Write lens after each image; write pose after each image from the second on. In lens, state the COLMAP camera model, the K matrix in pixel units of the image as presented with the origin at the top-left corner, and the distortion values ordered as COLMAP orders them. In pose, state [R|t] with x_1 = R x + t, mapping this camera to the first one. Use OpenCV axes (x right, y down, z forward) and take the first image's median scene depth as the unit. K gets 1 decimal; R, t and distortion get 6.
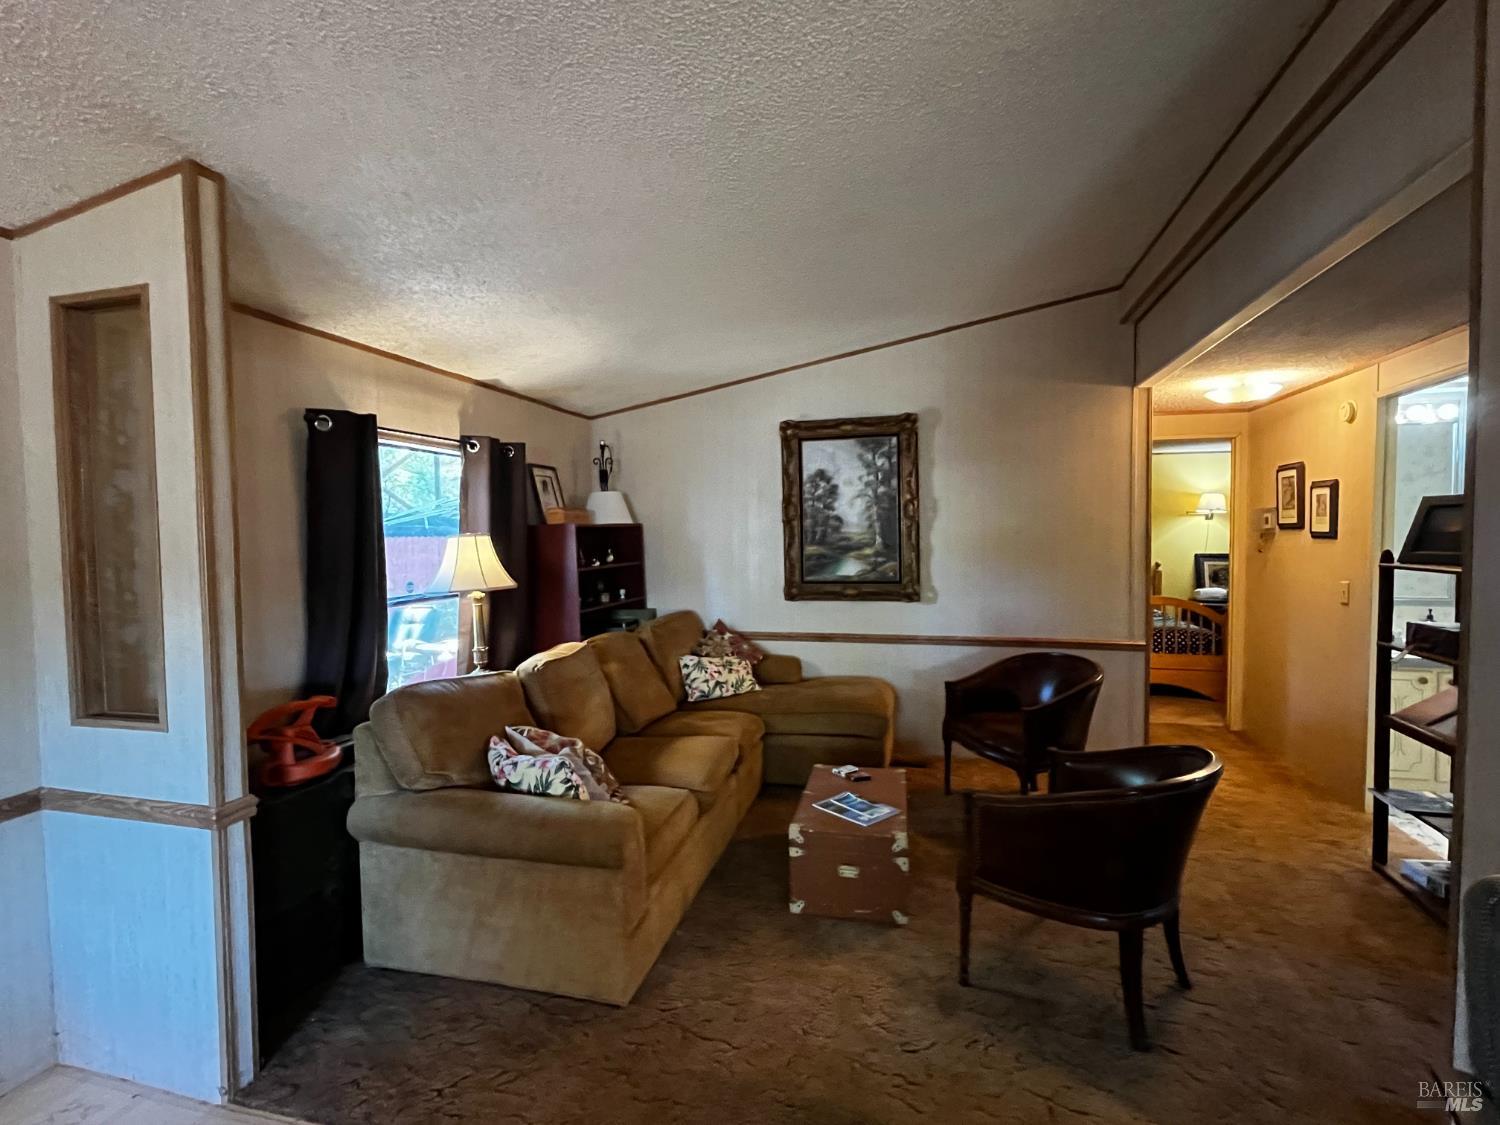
lens RADIAL K [[696.0, 0, 750.0], [0, 696.0, 562.5], [0, 0, 1]] dist [-0.001084, -0.000157]
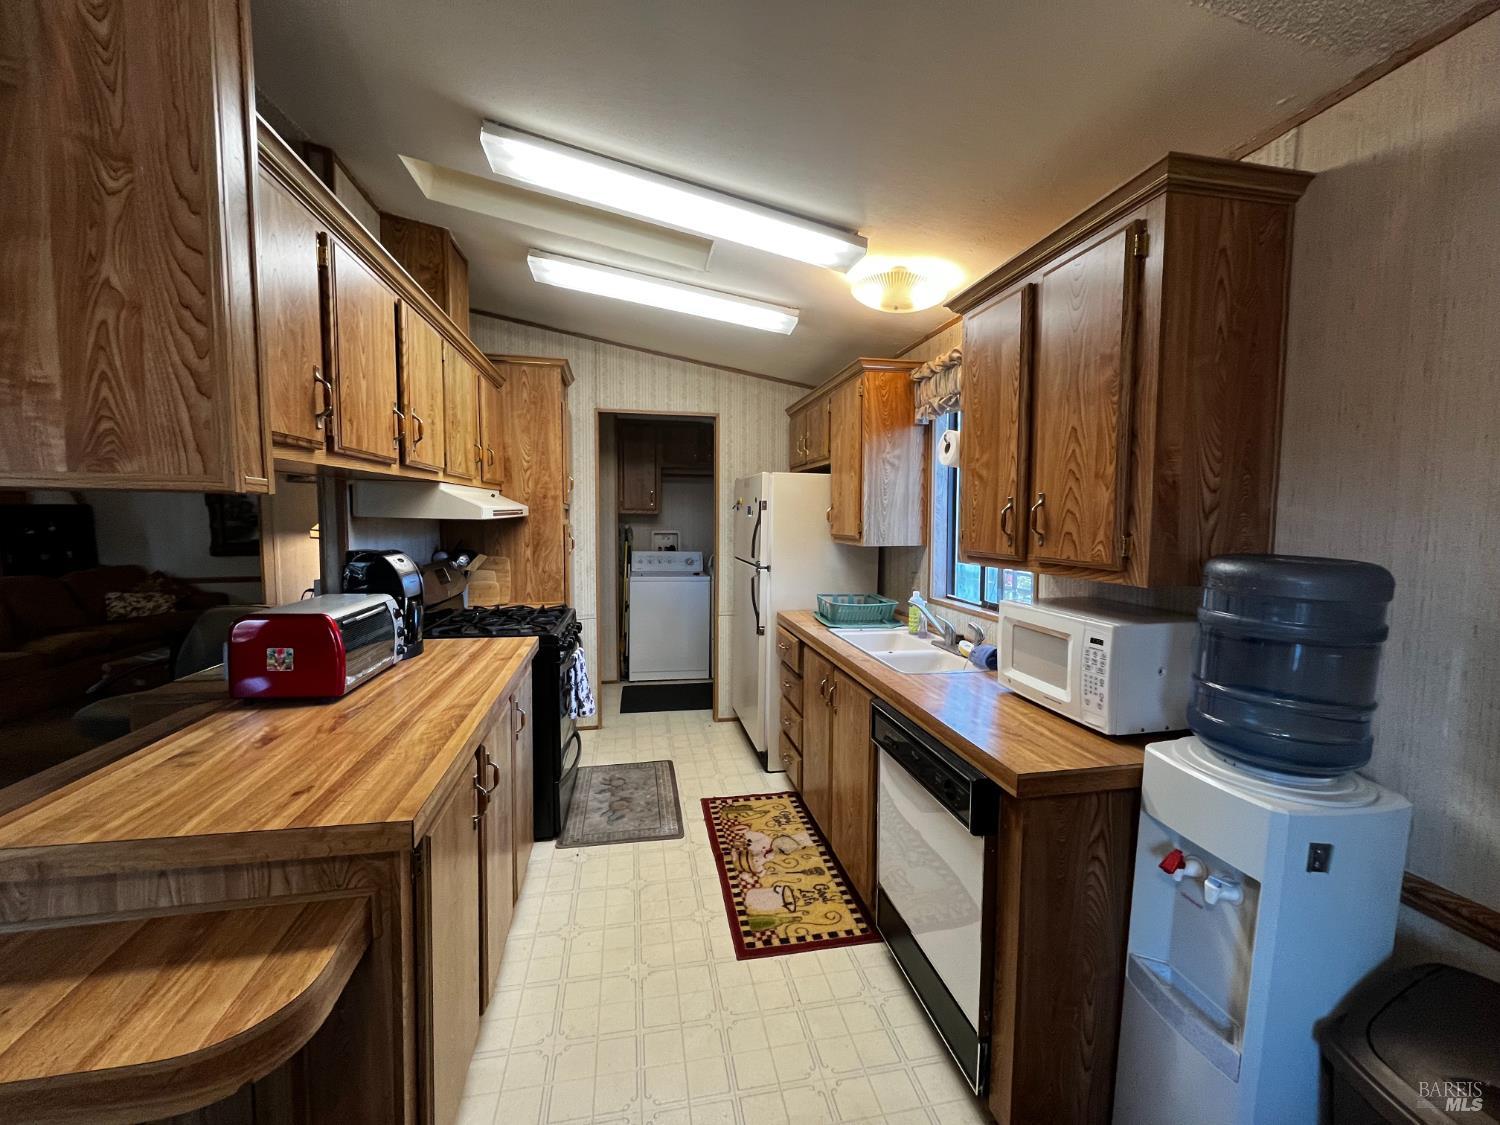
lens RADIAL K [[595.8, 0, 750.0], [0, 595.8, 562.5], [0, 0, 1]] dist [-0.002314, -0.000093]
pose [[0.892216, -0.021278, 0.451108, 0.533112], [0.008103, 0.999483, 0.031117, 0.038239], [-0.451537, -0.024107, 0.891927, -0.729329]]
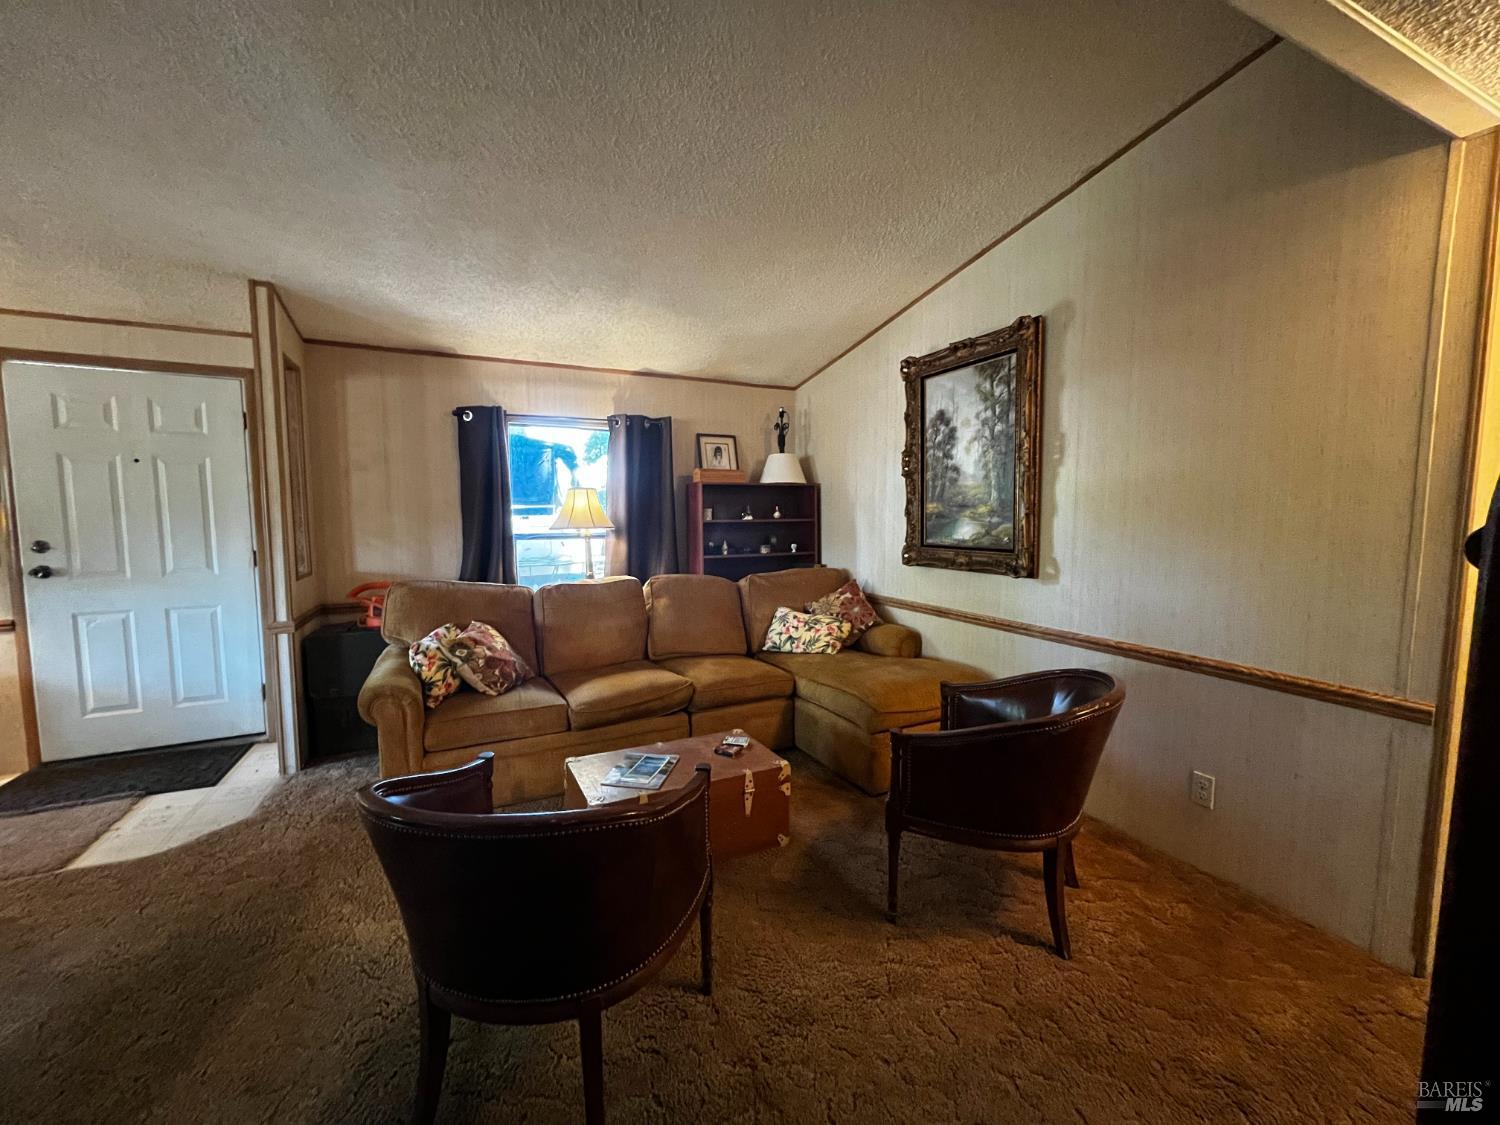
lens RADIAL K [[595.8, 0, 750.0], [0, 595.8, 562.5], [0, 0, 1]] dist [-0.002314, -0.000093]
pose [[0.649544, 0.074866, -0.756629, 0.512435], [-0.041059, 0.997142, 0.063416, 0.012009], [0.759214, -0.010125, 0.650762, 0.366357]]
